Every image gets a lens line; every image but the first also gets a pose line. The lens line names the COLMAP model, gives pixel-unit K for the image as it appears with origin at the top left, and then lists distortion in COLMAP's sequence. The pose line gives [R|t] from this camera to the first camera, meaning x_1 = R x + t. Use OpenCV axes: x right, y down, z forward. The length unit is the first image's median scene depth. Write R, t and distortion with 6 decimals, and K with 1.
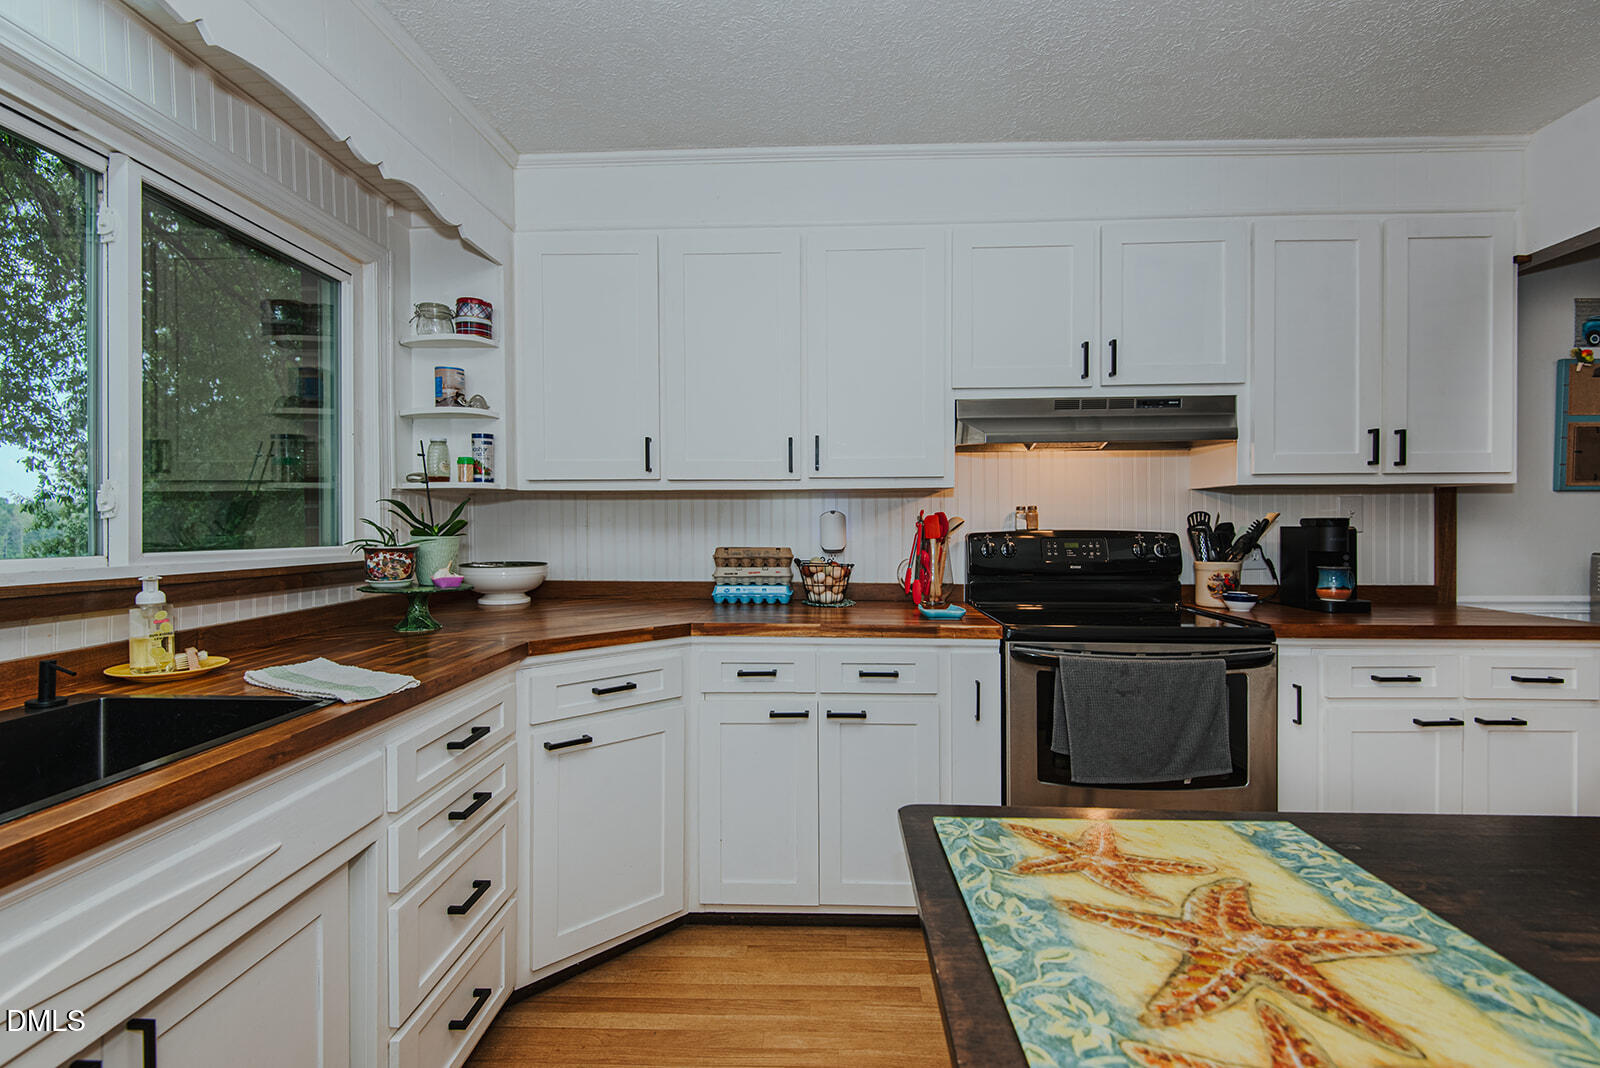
lens RADIAL K [[738.7, 0, 803.2], [0, 738.7, 528.3], [0, 0, 1]] dist [0.034805, -0.017951]
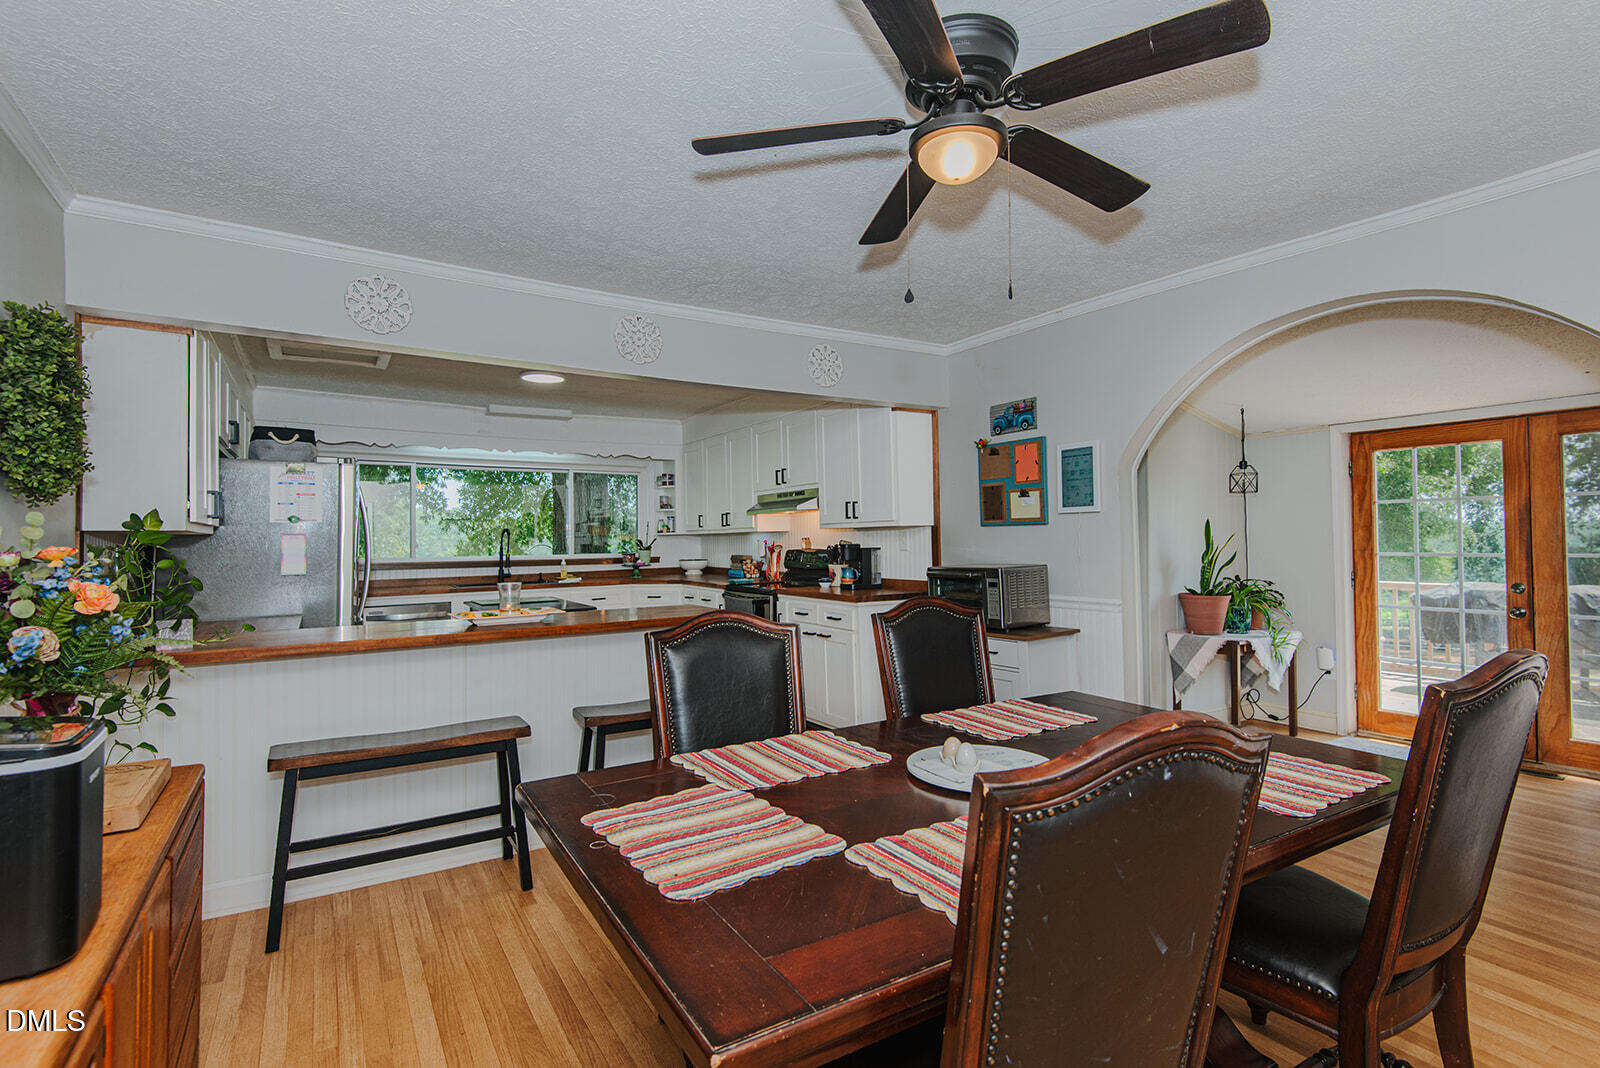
lens RADIAL K [[774.2, 0, 805.0], [0, 774.2, 520.3], [0, 0, 1]] dist [0.034251, -0.025141]
pose [[0.555935, -0.027384, -0.830774, 2.456719], [0.007223, 0.999579, -0.028115, -0.019472], [0.831194, 0.009630, 0.555899, -0.297571]]
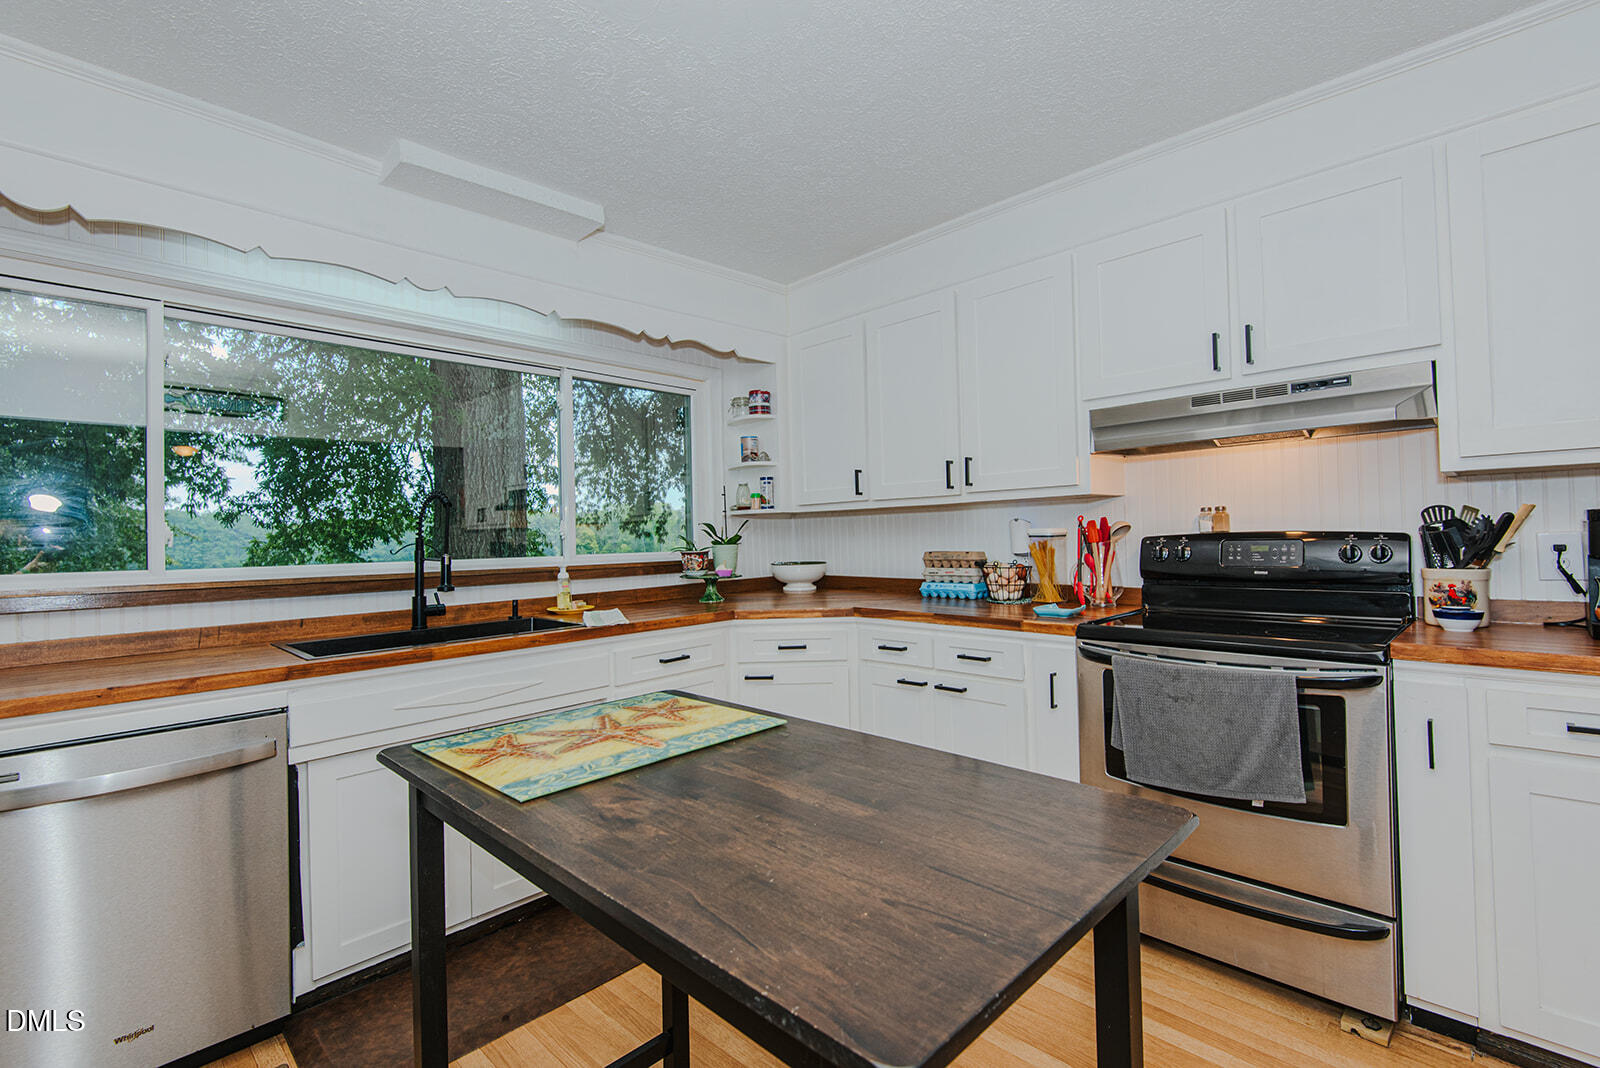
lens RADIAL K [[738.7, 0, 803.2], [0, 738.7, 528.3], [0, 0, 1]] dist [0.034805, -0.017951]
pose [[0.730842, -0.023803, -0.682132, 0.635379], [0.019774, 0.999711, -0.013699, -0.000210], [0.682260, -0.003477, 0.731101, -0.051384]]
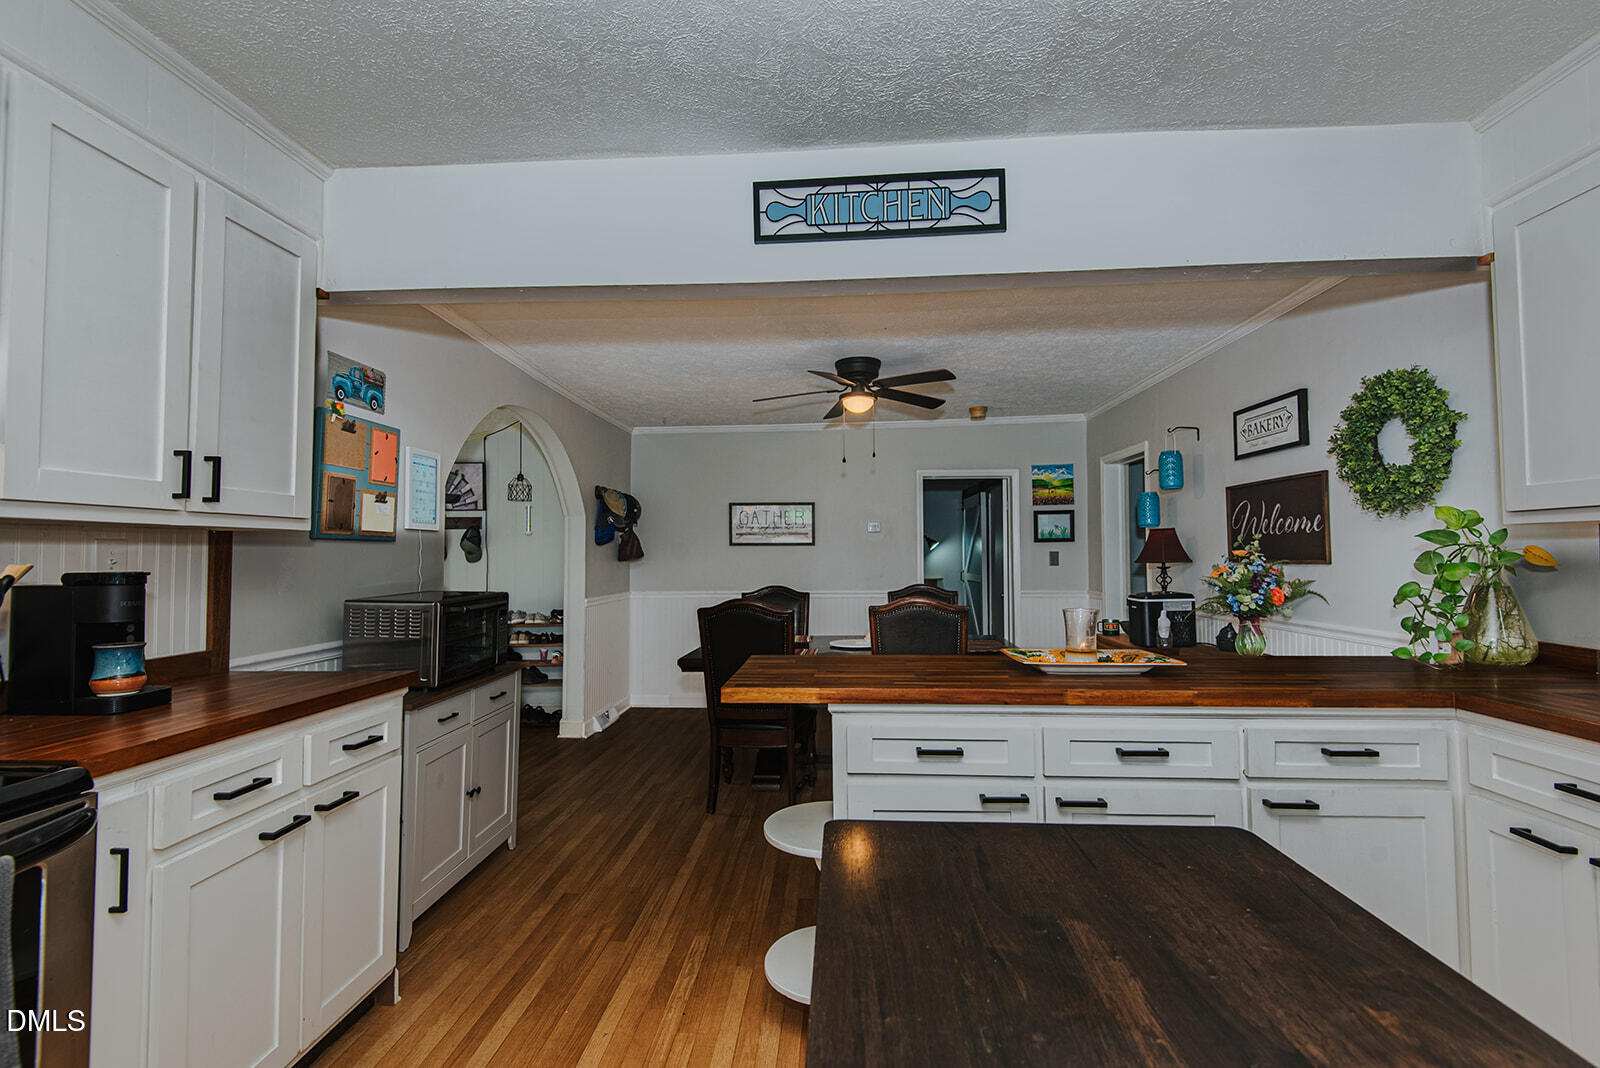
lens RADIAL K [[738.7, 0, 803.2], [0, 738.7, 528.3], [0, 0, 1]] dist [0.034805, -0.017951]
pose [[0.025138, 0.038629, 0.998937, 0.042188], [0.009125, 0.999203, -0.038869, -0.021562], [-0.999642, 0.010093, 0.024765, 0.369325]]
